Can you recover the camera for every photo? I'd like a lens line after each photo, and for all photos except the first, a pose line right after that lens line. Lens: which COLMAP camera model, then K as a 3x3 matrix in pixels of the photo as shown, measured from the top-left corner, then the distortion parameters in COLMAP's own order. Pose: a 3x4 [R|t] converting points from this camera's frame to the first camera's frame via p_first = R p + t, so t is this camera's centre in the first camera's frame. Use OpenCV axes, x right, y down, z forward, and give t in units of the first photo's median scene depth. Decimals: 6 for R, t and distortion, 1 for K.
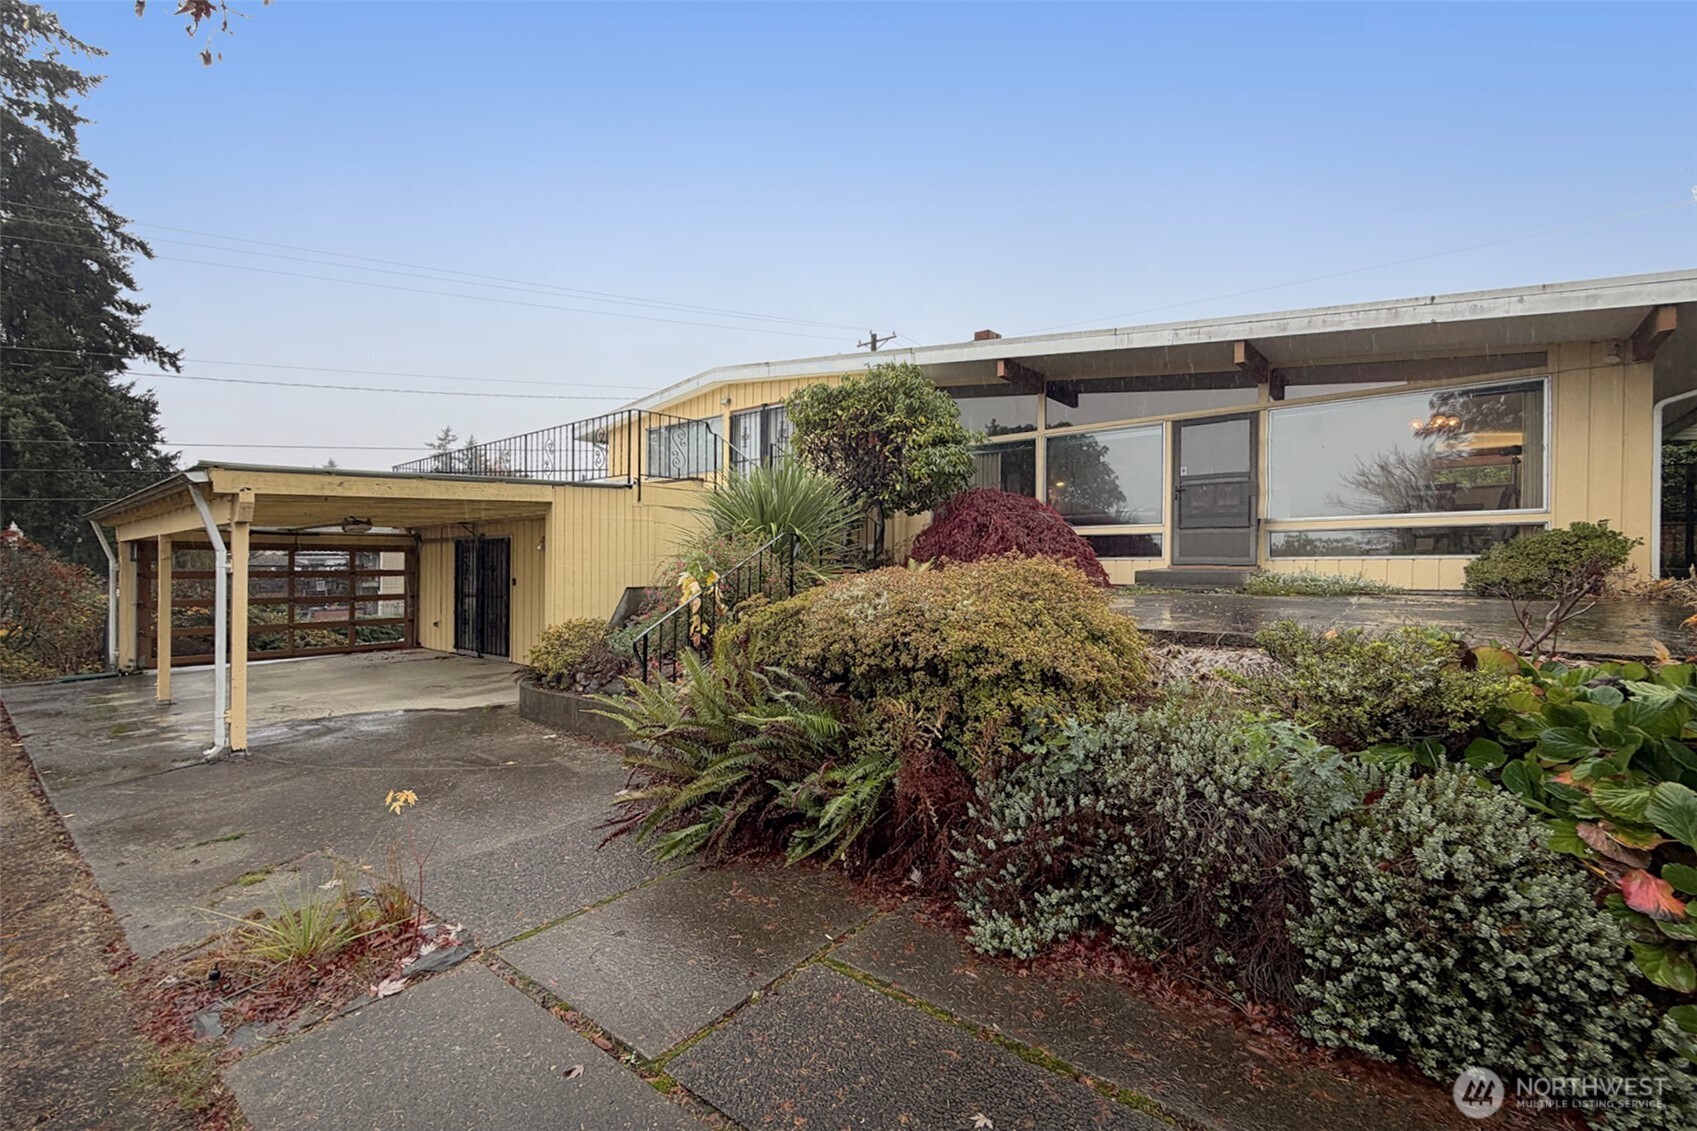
lens RADIAL K [[735.4, 0, 841.2], [0, 735.4, 558.2], [0, 0, 1]] dist [0.000206, 0.000111]
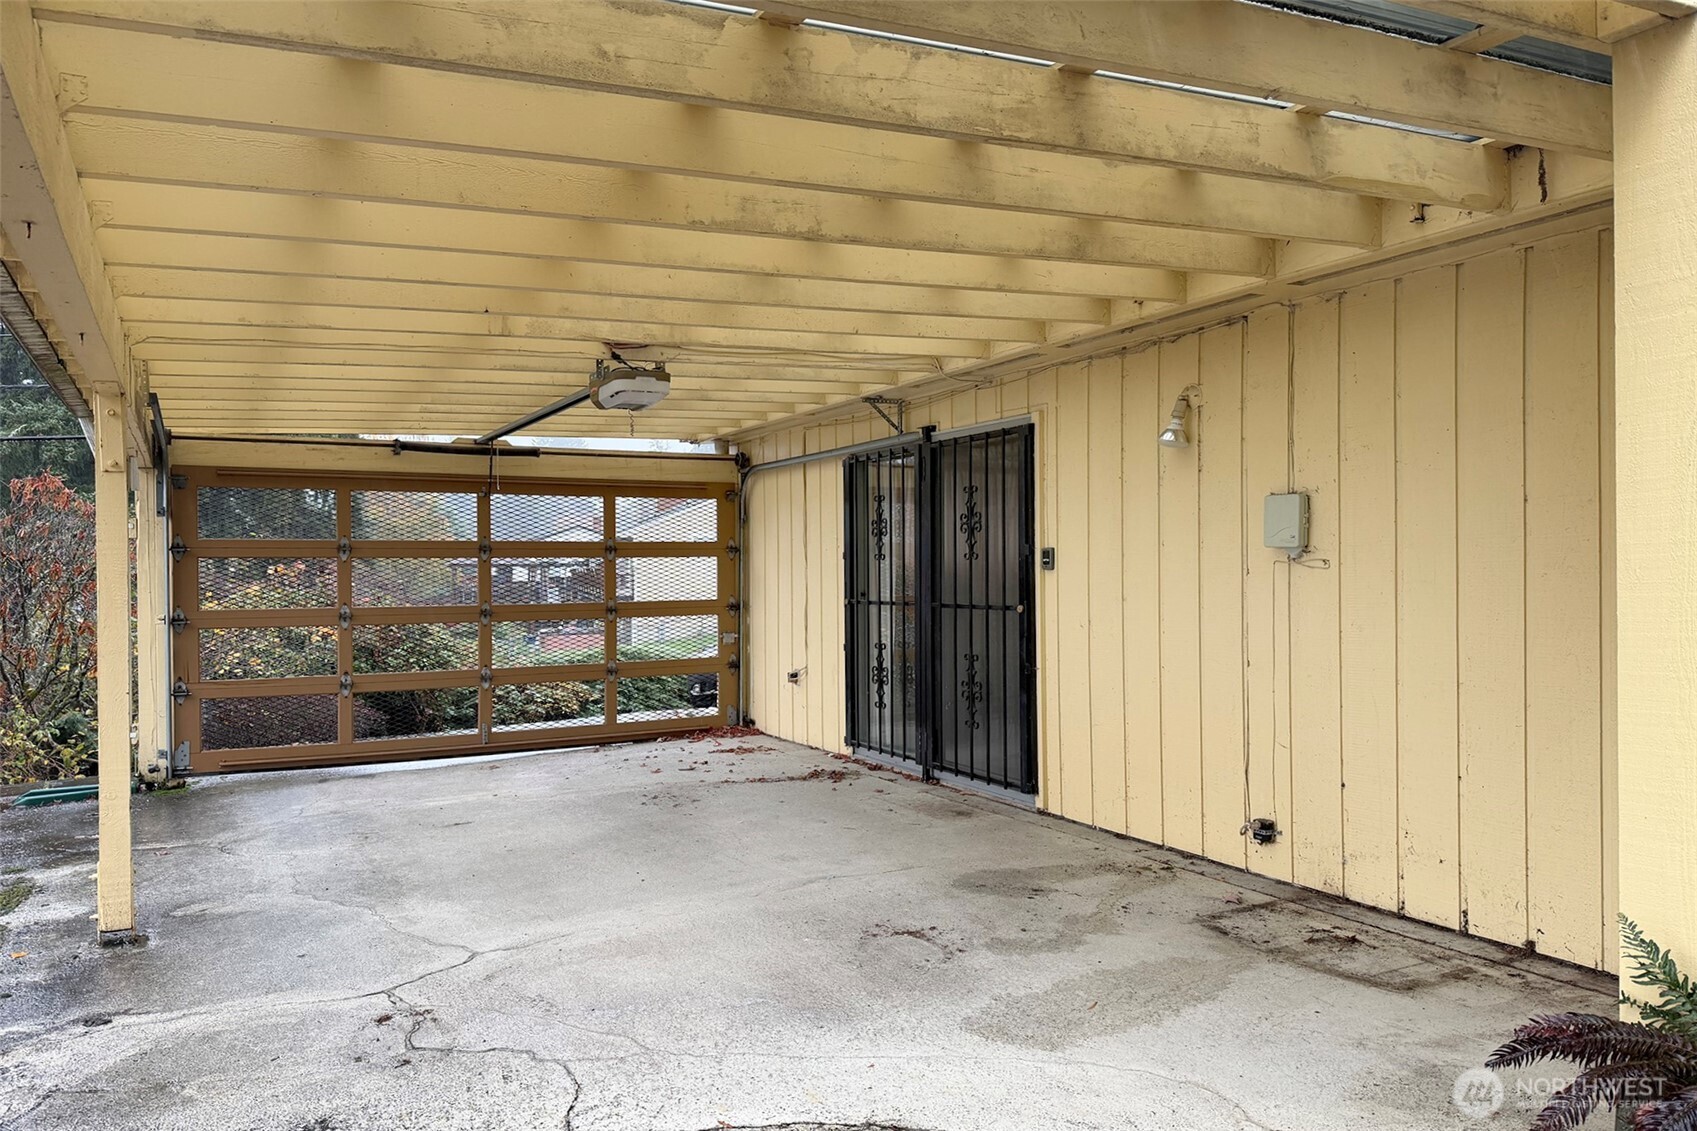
lens RADIAL K [[1184.8, 0, 850.4], [0, 1184.8, 569.1], [0, 0, 1]] dist [0.001983, -0.002447]
pose [[0.932011, -0.008391, -0.362334, -0.297803], [0.012872, 0.999868, 0.009956, 0.026843], [0.362202, -0.013943, 0.931995, 0.430432]]
